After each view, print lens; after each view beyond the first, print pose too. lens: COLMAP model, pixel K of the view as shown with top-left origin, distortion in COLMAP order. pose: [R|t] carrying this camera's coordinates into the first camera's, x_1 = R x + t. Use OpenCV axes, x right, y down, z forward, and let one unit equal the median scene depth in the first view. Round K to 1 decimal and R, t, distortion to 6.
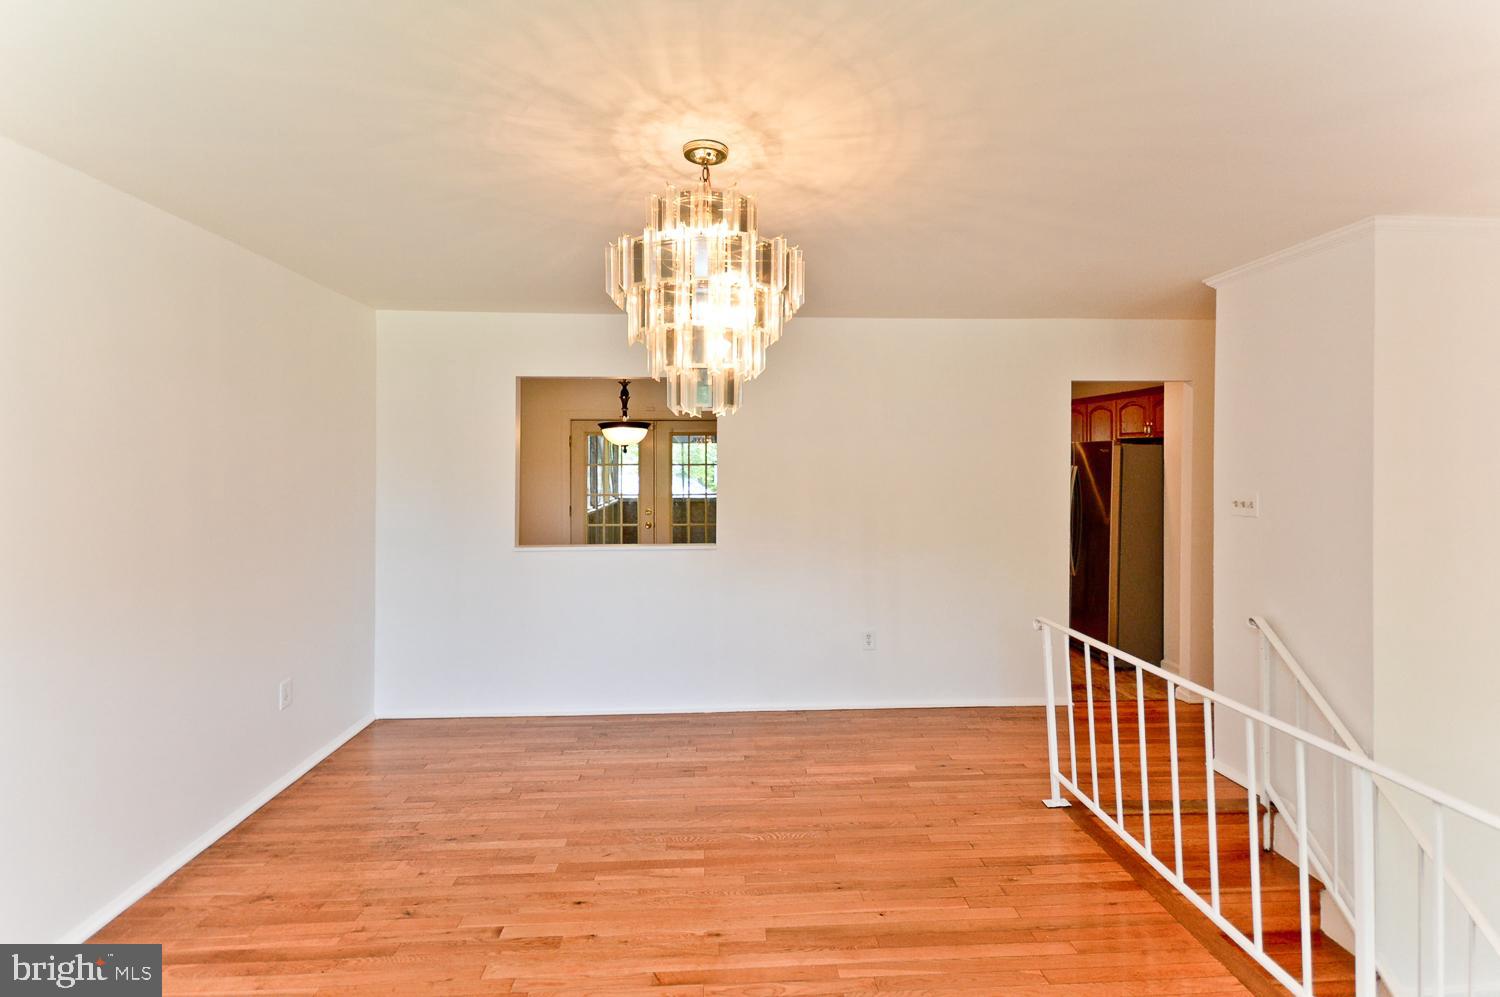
lens RADIAL K [[691.5, 0, 752.6], [0, 691.5, 457.0], [0, 0, 1]] dist [0.001302, 0.000106]
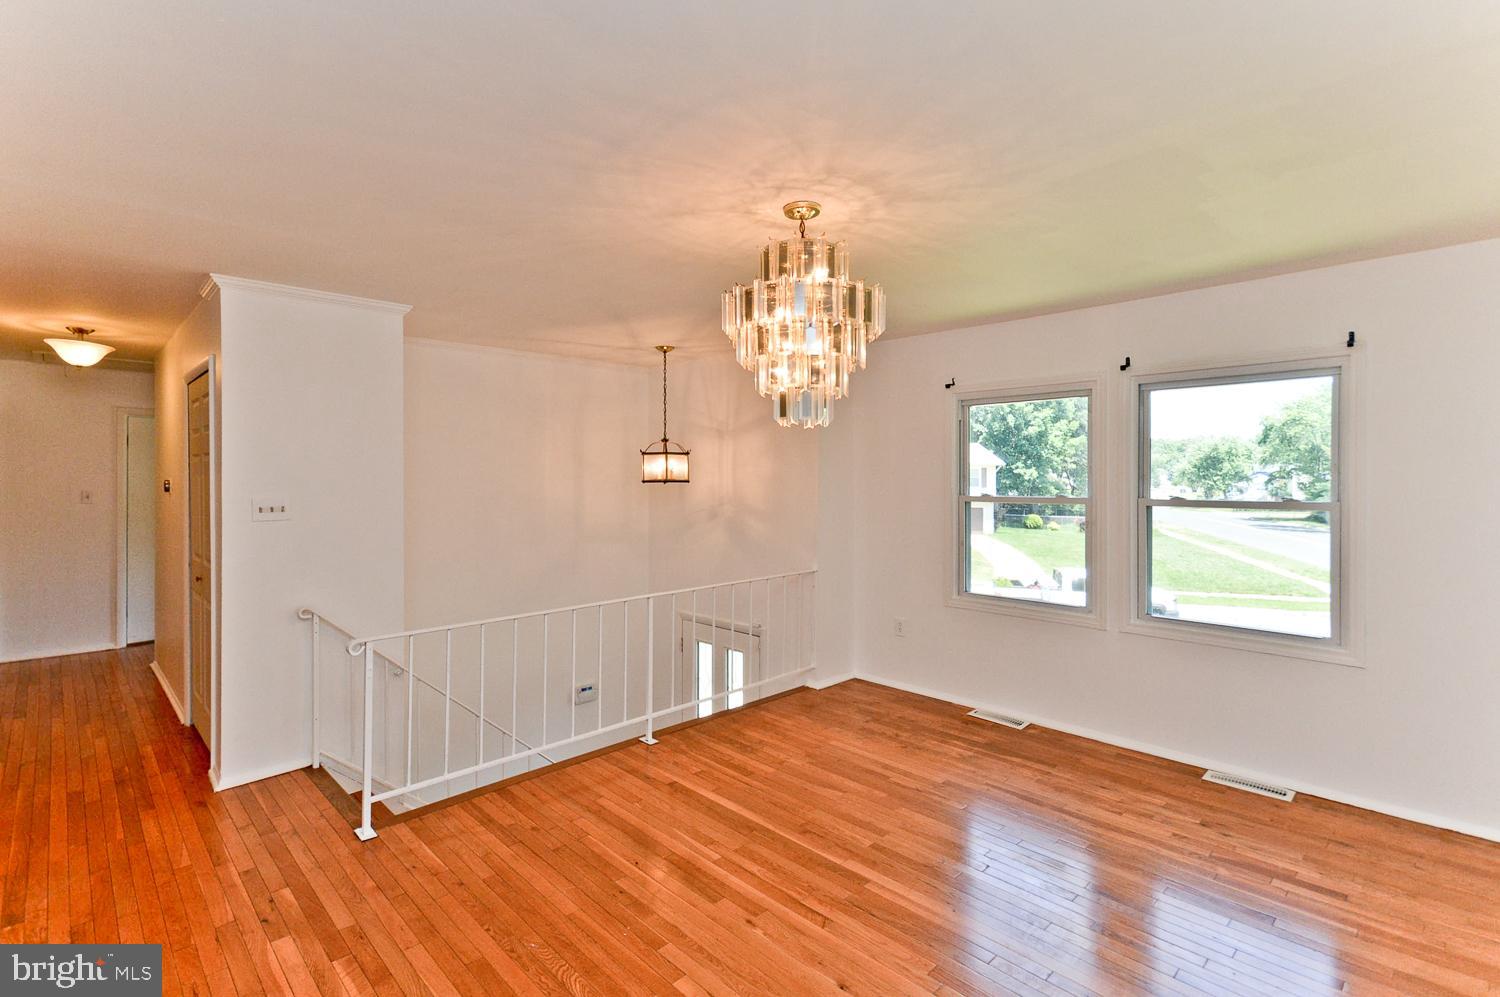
lens RADIAL K [[688.3, 0, 748.9], [0, 688.3, 479.5], [0, 0, 1]] dist [0.017511, 0.000012]
pose [[-0.661813, -0.001786, 0.749667, -0.827418], [-0.005386, 0.999983, -0.002372, 0.031129], [-0.749650, -0.005608, -0.661811, 1.691501]]
